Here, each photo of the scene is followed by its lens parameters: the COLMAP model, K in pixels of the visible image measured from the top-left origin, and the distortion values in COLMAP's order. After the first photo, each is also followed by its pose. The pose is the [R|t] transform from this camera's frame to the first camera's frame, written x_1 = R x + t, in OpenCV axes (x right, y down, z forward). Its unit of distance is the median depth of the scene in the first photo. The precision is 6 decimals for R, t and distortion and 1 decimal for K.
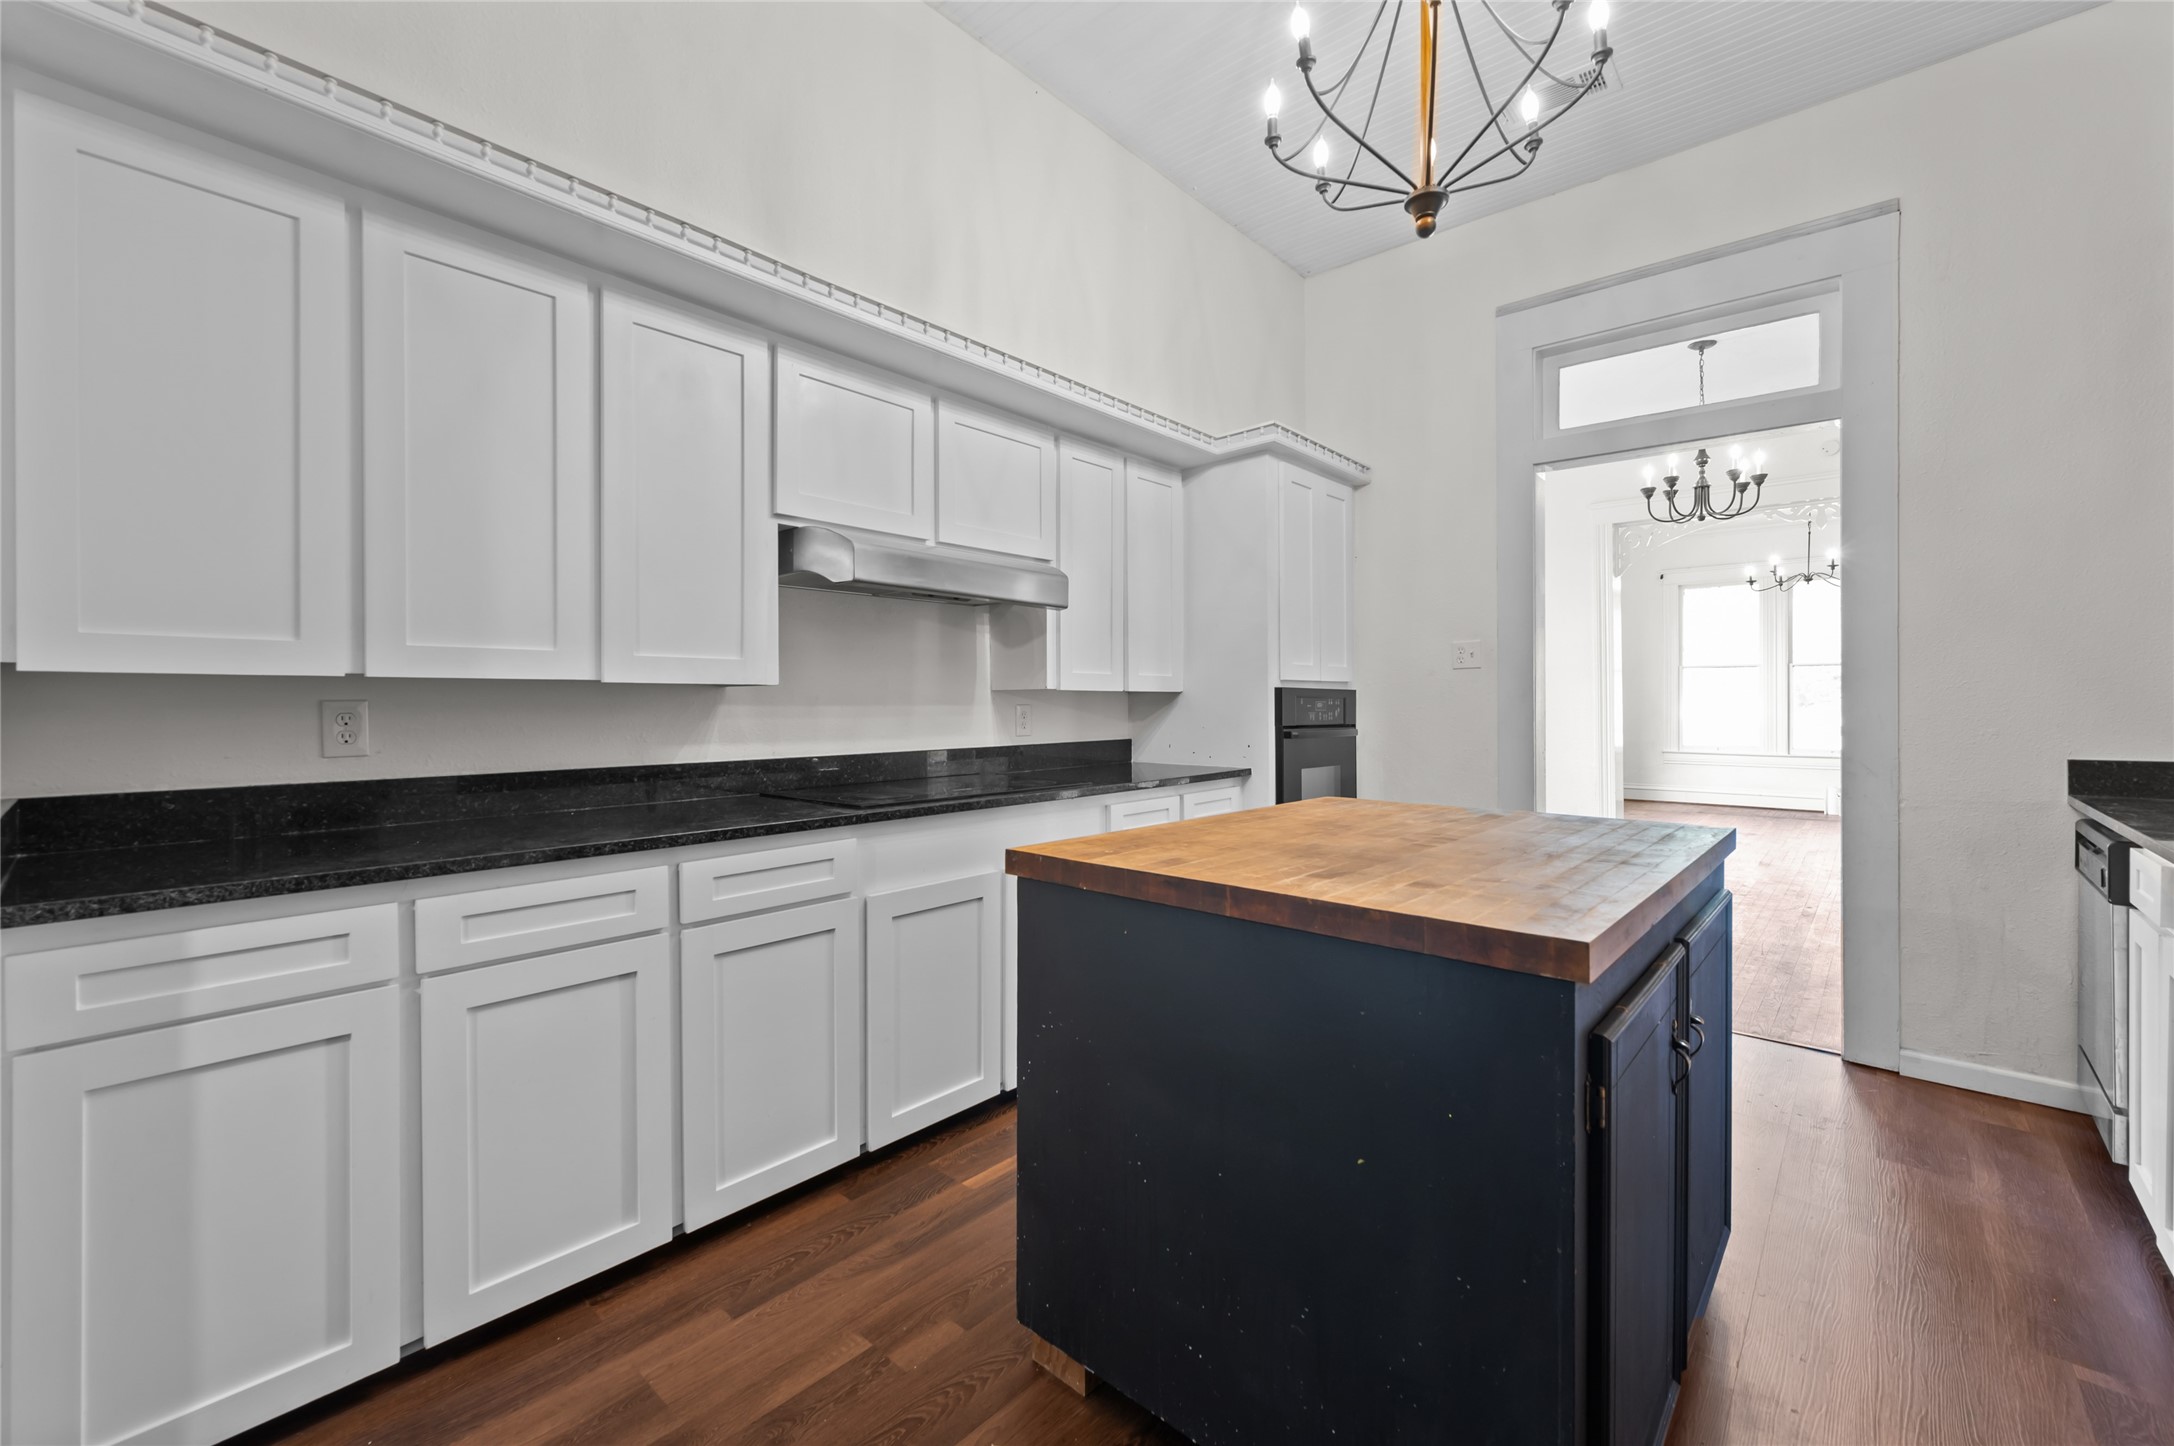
lens RADIAL K [[882.4, 0, 1074.4], [0, 882.4, 705.5], [0, 0, 1]] dist [-0.002649, 0.001418]
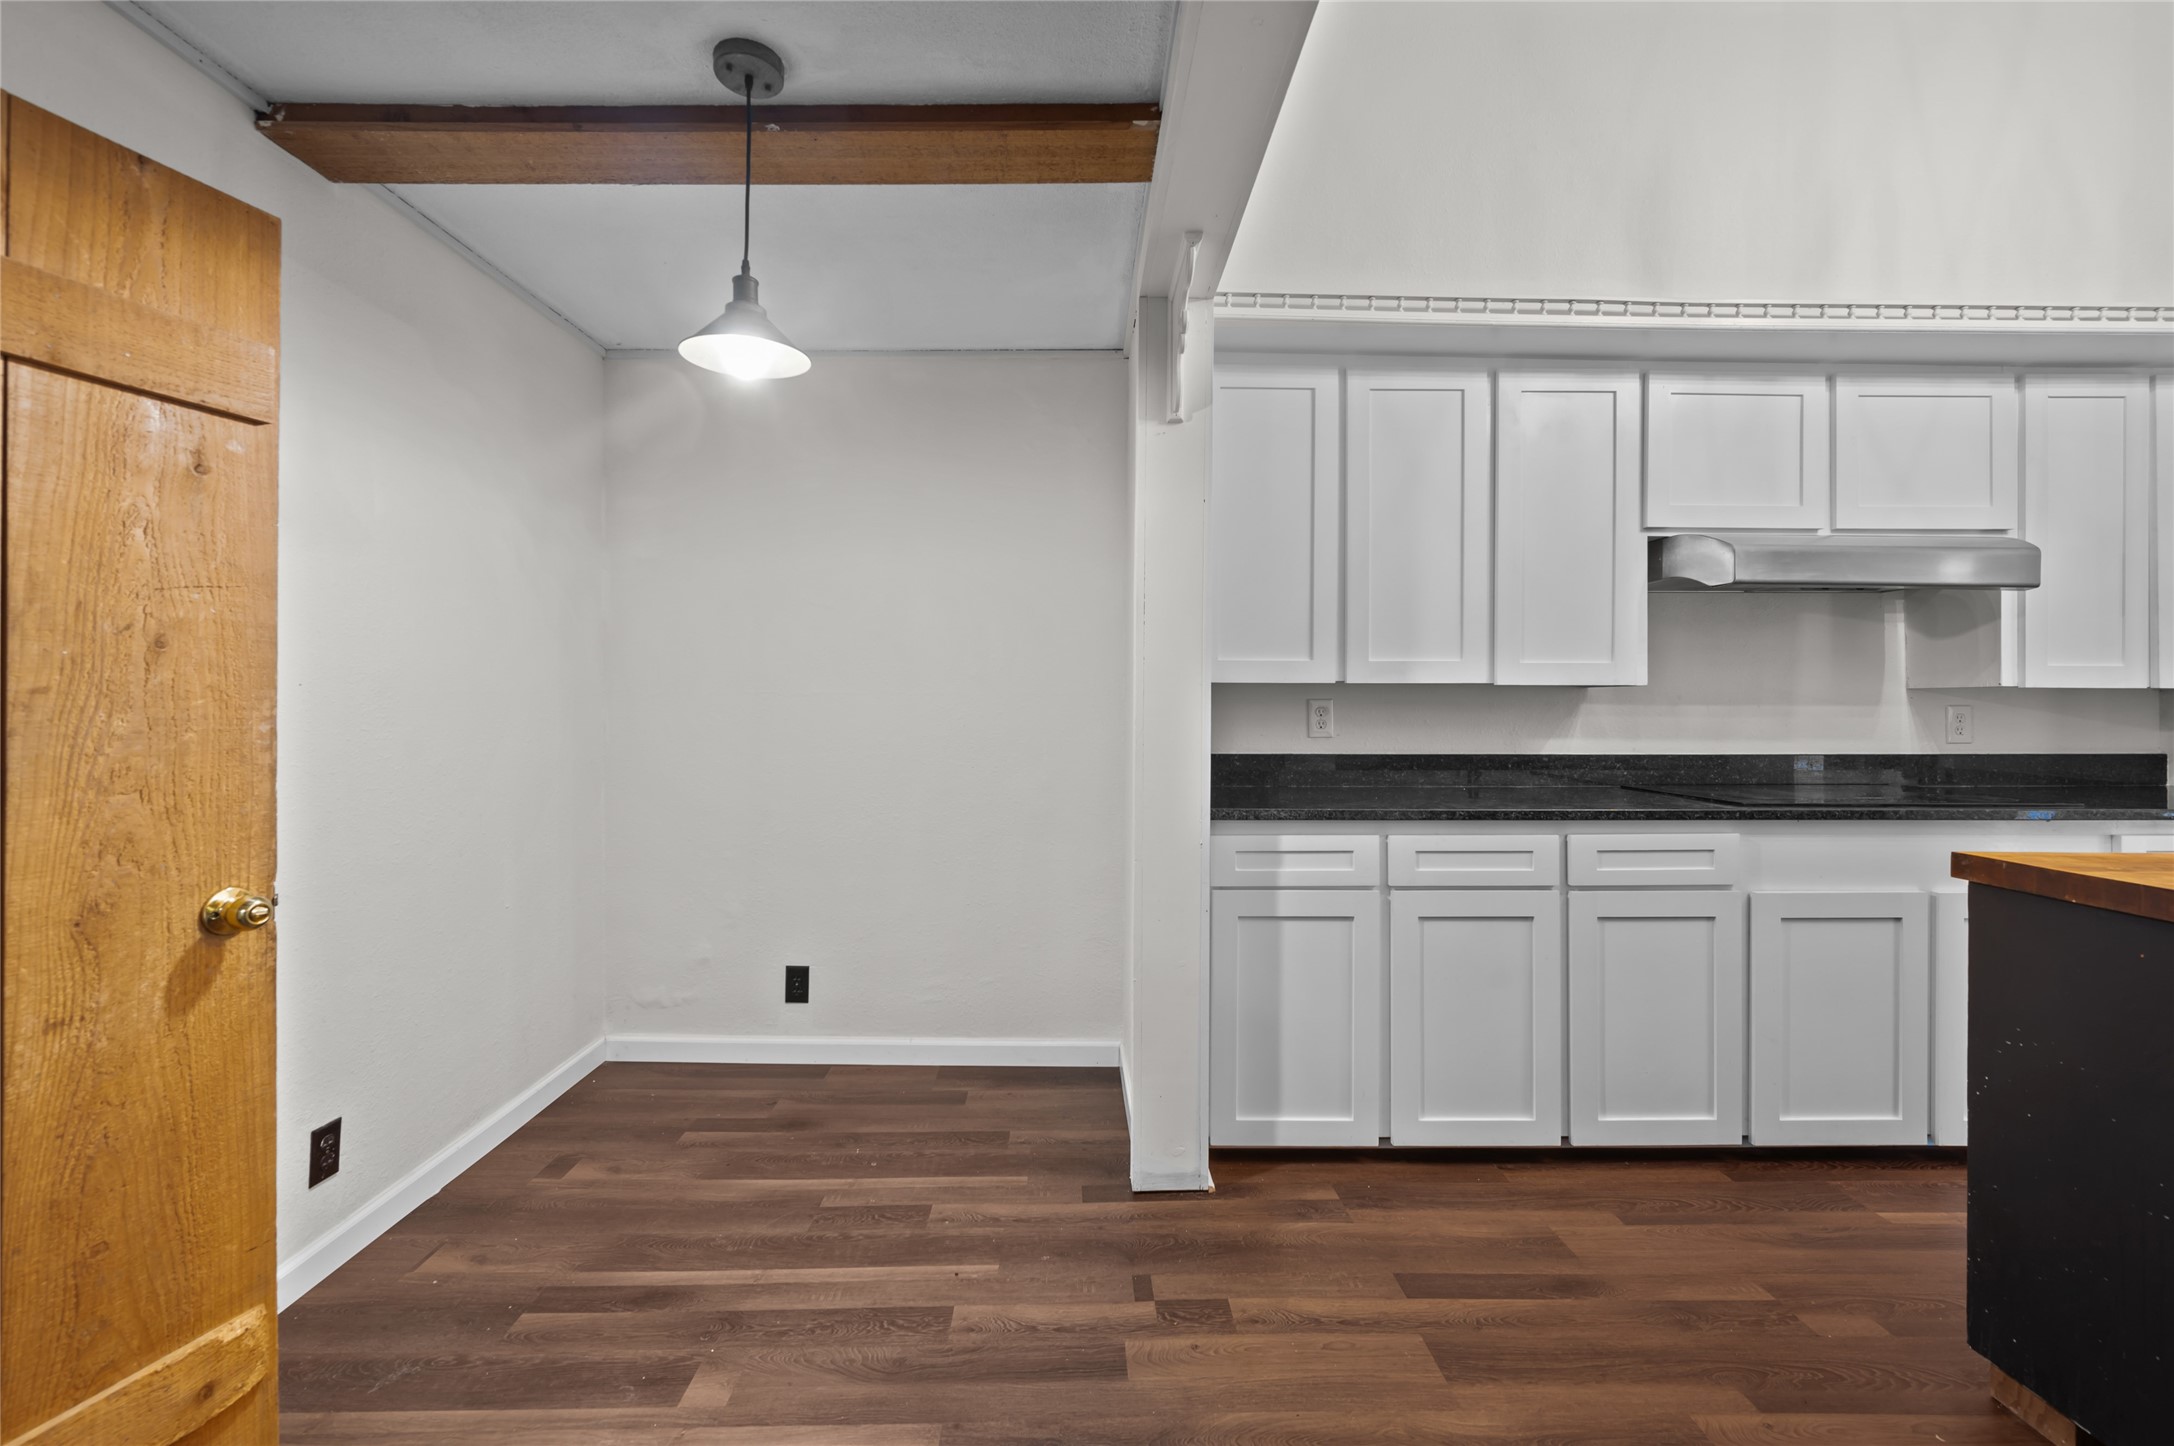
lens RADIAL K [[882.4, 0, 1087.0], [0, 882.4, 698.5], [0, 0, 1]] dist [-0.002649, 0.001418]
pose [[0.678008, 0.000599, -0.735054, -0.007451], [-0.006267, 0.999968, -0.004966, 0.002911], [0.735027, 0.007974, 0.677991, -0.269785]]
